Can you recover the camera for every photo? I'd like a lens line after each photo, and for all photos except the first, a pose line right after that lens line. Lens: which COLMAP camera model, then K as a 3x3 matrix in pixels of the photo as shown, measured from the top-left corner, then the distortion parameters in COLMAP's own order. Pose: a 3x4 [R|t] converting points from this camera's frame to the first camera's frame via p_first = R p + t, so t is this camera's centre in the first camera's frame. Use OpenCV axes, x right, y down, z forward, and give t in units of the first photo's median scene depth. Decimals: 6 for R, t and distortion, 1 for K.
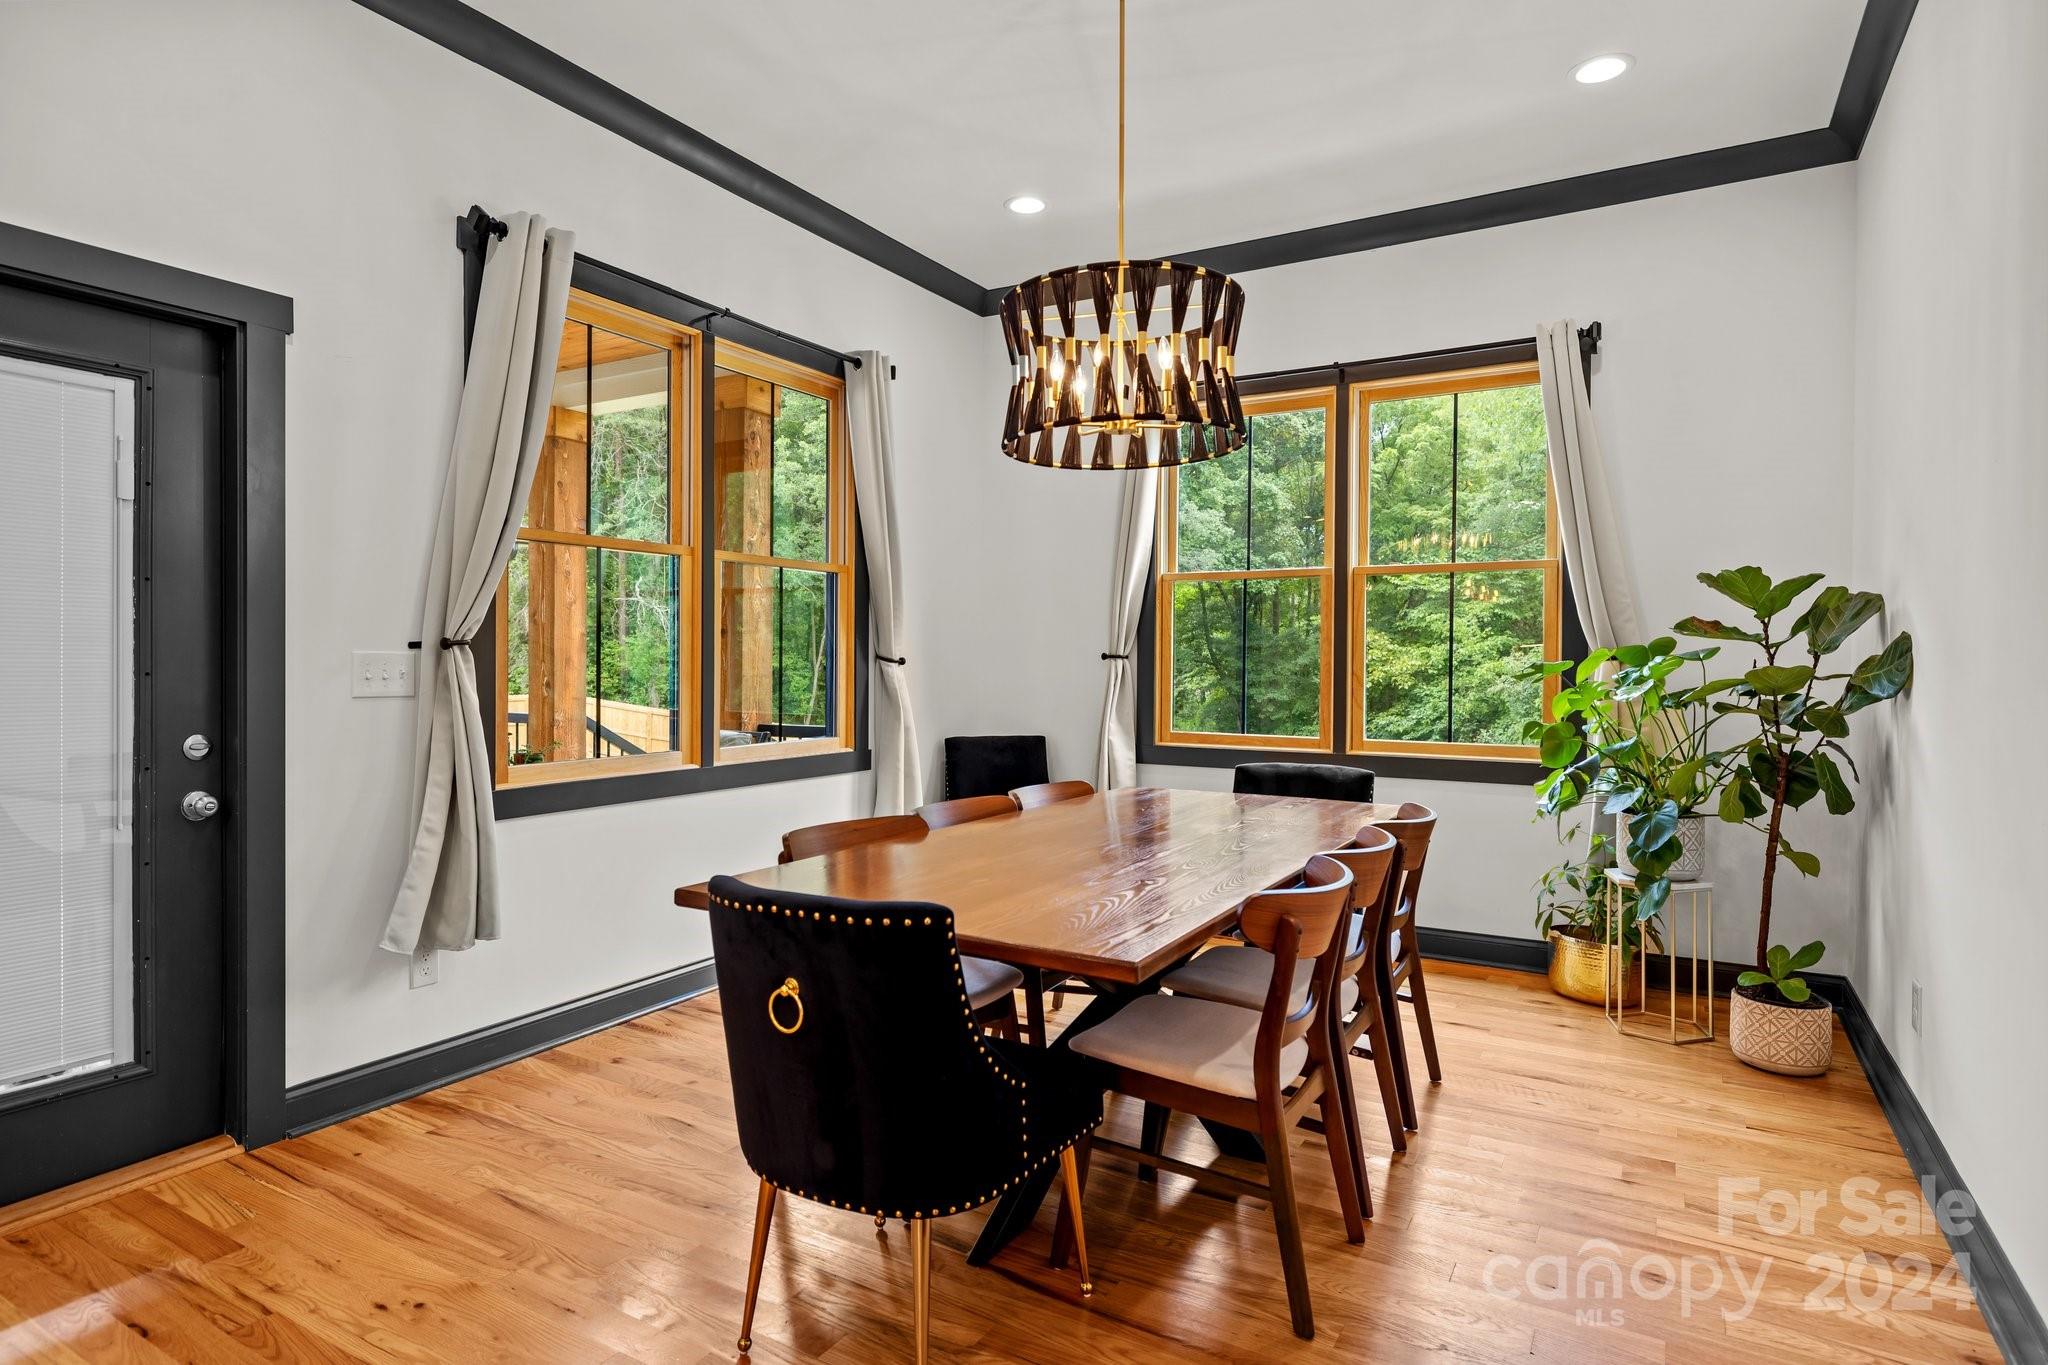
lens RADIAL K [[1102.8, 0, 1020.7], [0, 1102.8, 657.1], [0, 0, 1]] dist [0.001234, 0.000148]
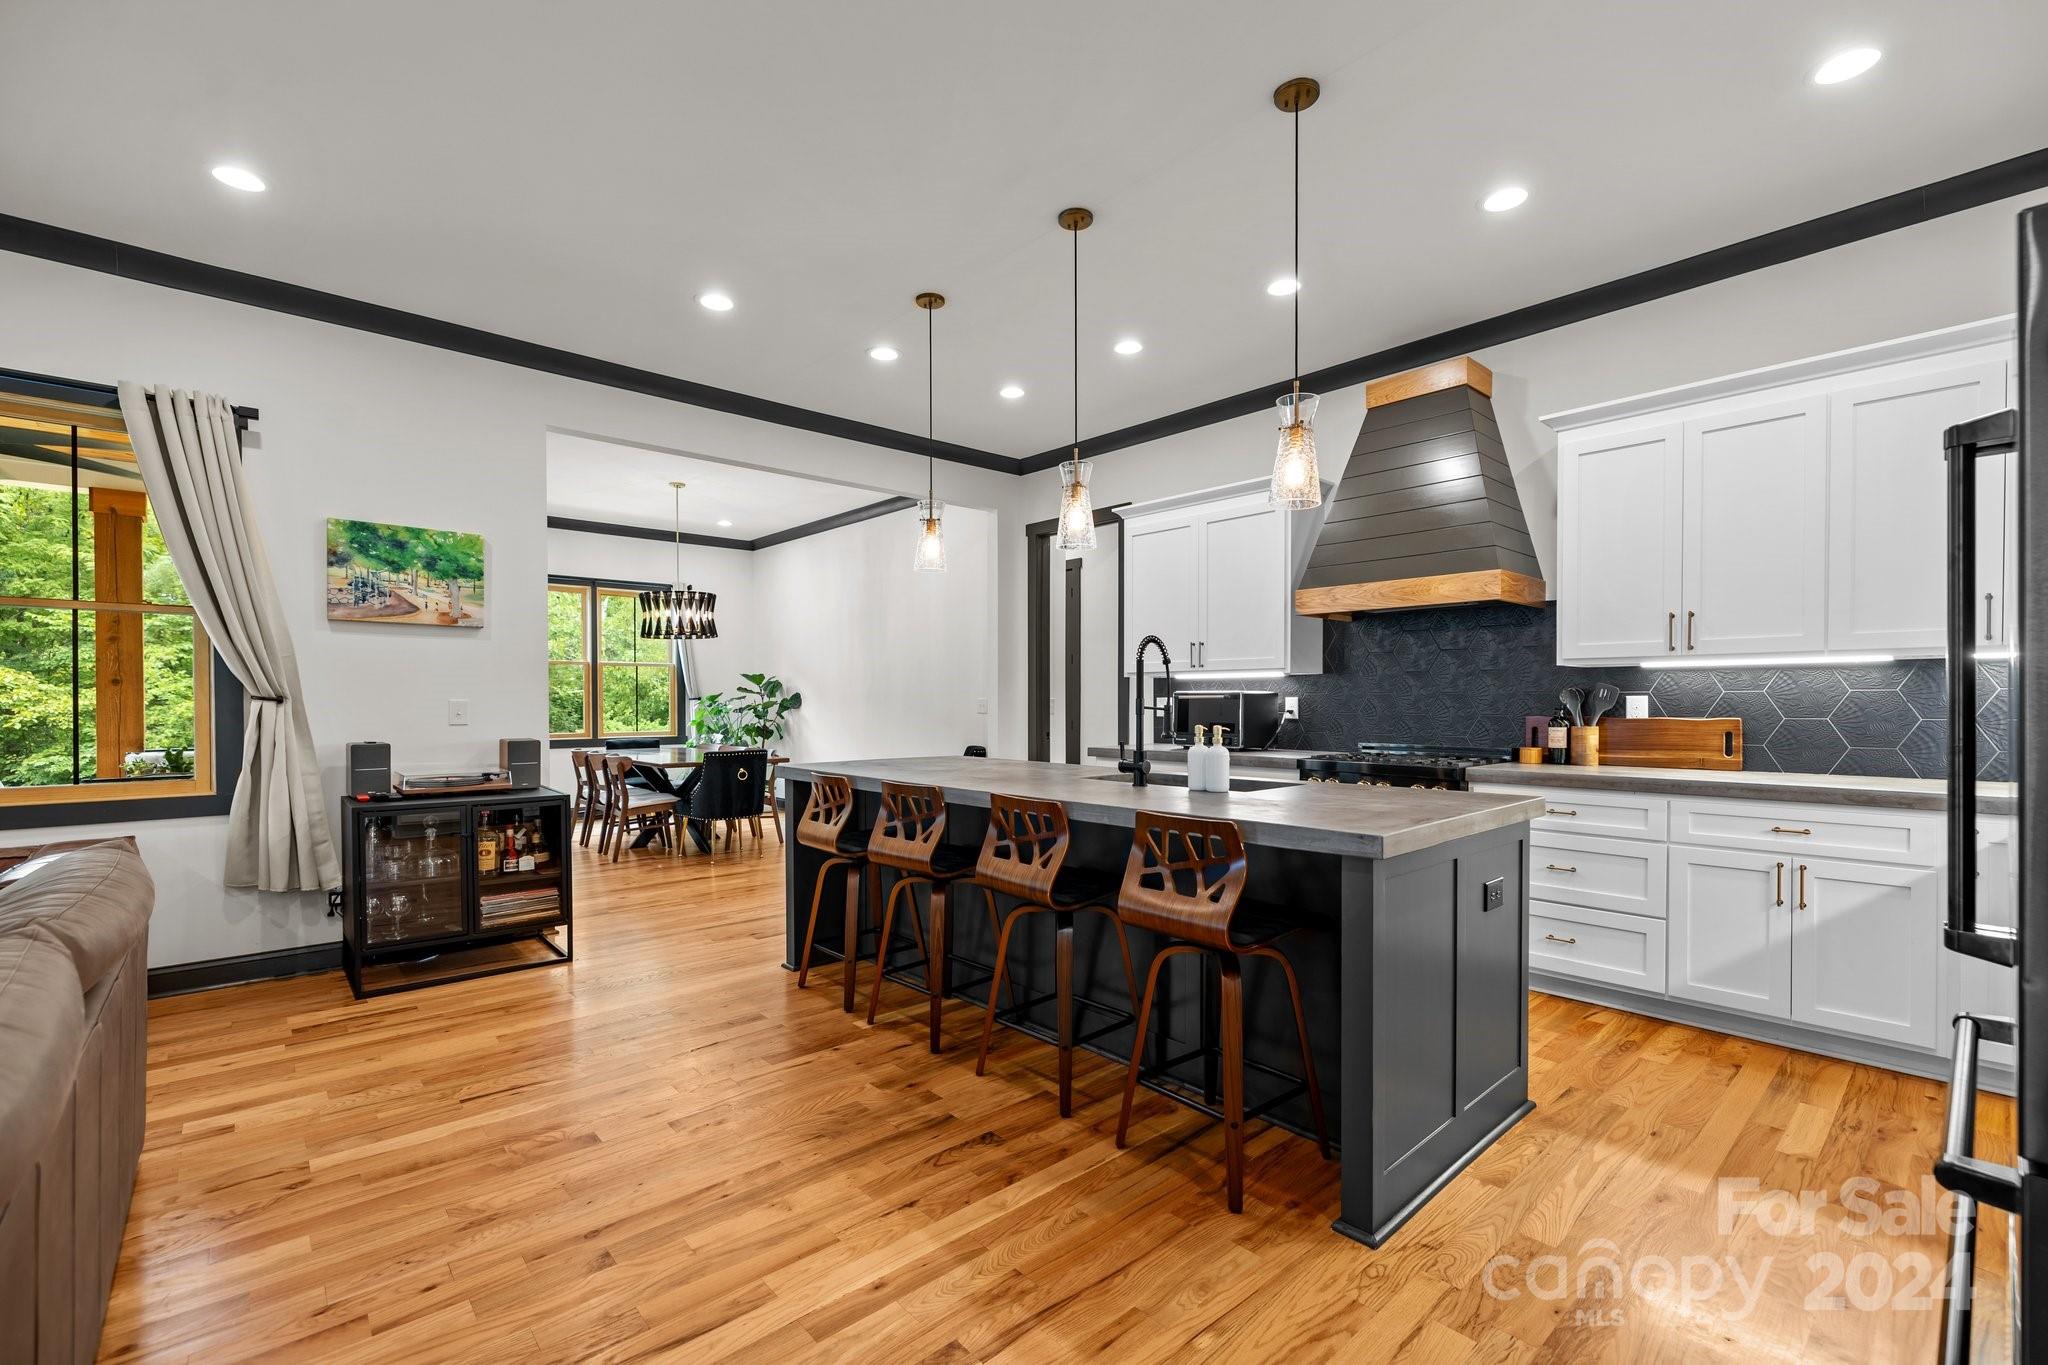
lens RADIAL K [[866.1, 0, 1017.1], [0, 866.1, 685.4], [0, 0, 1]] dist [0.004501, 0.000170]
pose [[0.310894, 0.005903, 0.950426, -1.717572], [0.003035, 0.999969, -0.007203, -0.021028], [-0.950440, 0.005124, 0.310866, -0.659605]]
